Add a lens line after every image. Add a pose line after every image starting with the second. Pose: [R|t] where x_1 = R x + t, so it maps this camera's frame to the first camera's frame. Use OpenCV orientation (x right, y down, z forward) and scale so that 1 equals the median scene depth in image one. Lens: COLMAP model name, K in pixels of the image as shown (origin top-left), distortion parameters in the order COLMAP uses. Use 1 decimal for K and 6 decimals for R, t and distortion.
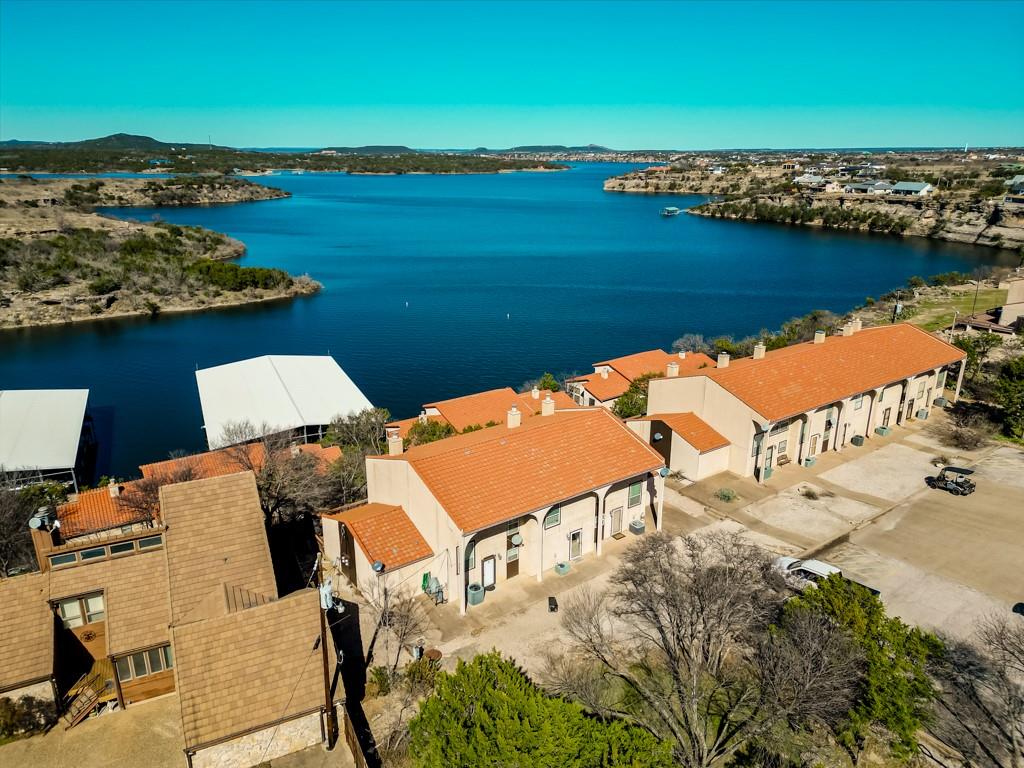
lens RADIAL K [[721.8, 0, 509.8], [0, 721.8, 378.8], [0, 0, 1]] dist [0.059548, -0.054189]
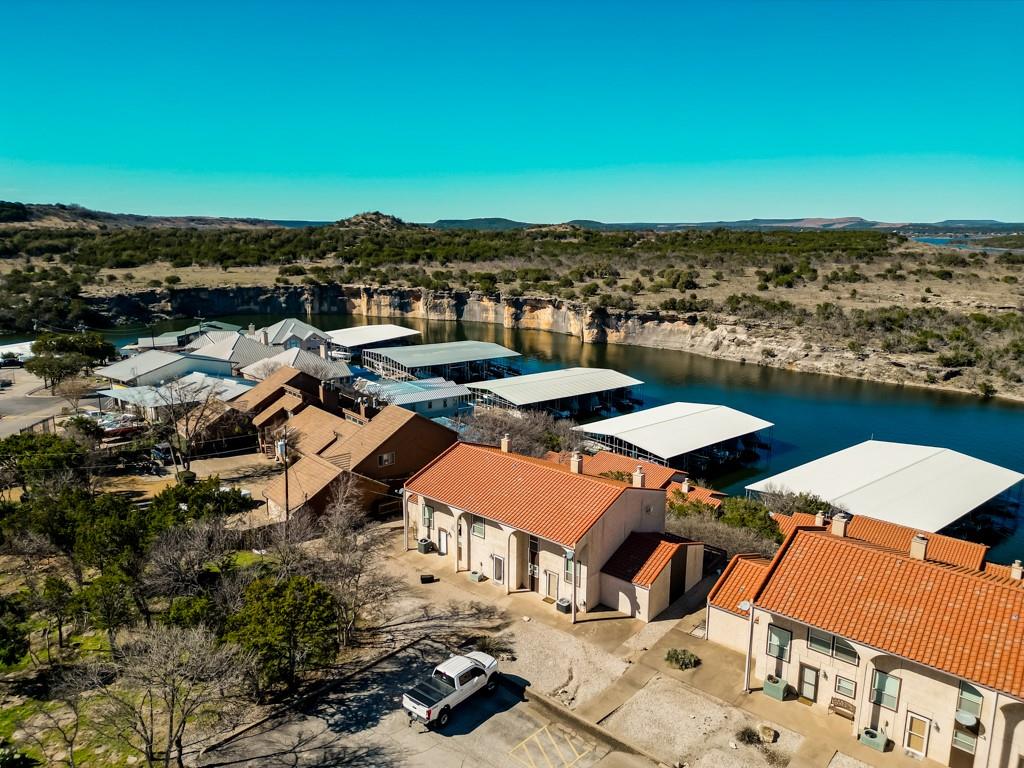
lens RADIAL K [[721.8, 0, 504.6], [0, 721.8, 383.6], [0, 0, 1]] dist [0.059548, -0.054189]
pose [[0.230710, 0.207298, -0.950684, 0.272602], [-0.297835, 0.945191, 0.133822, -0.047568], [0.926319, 0.252273, 0.279805, 0.158168]]
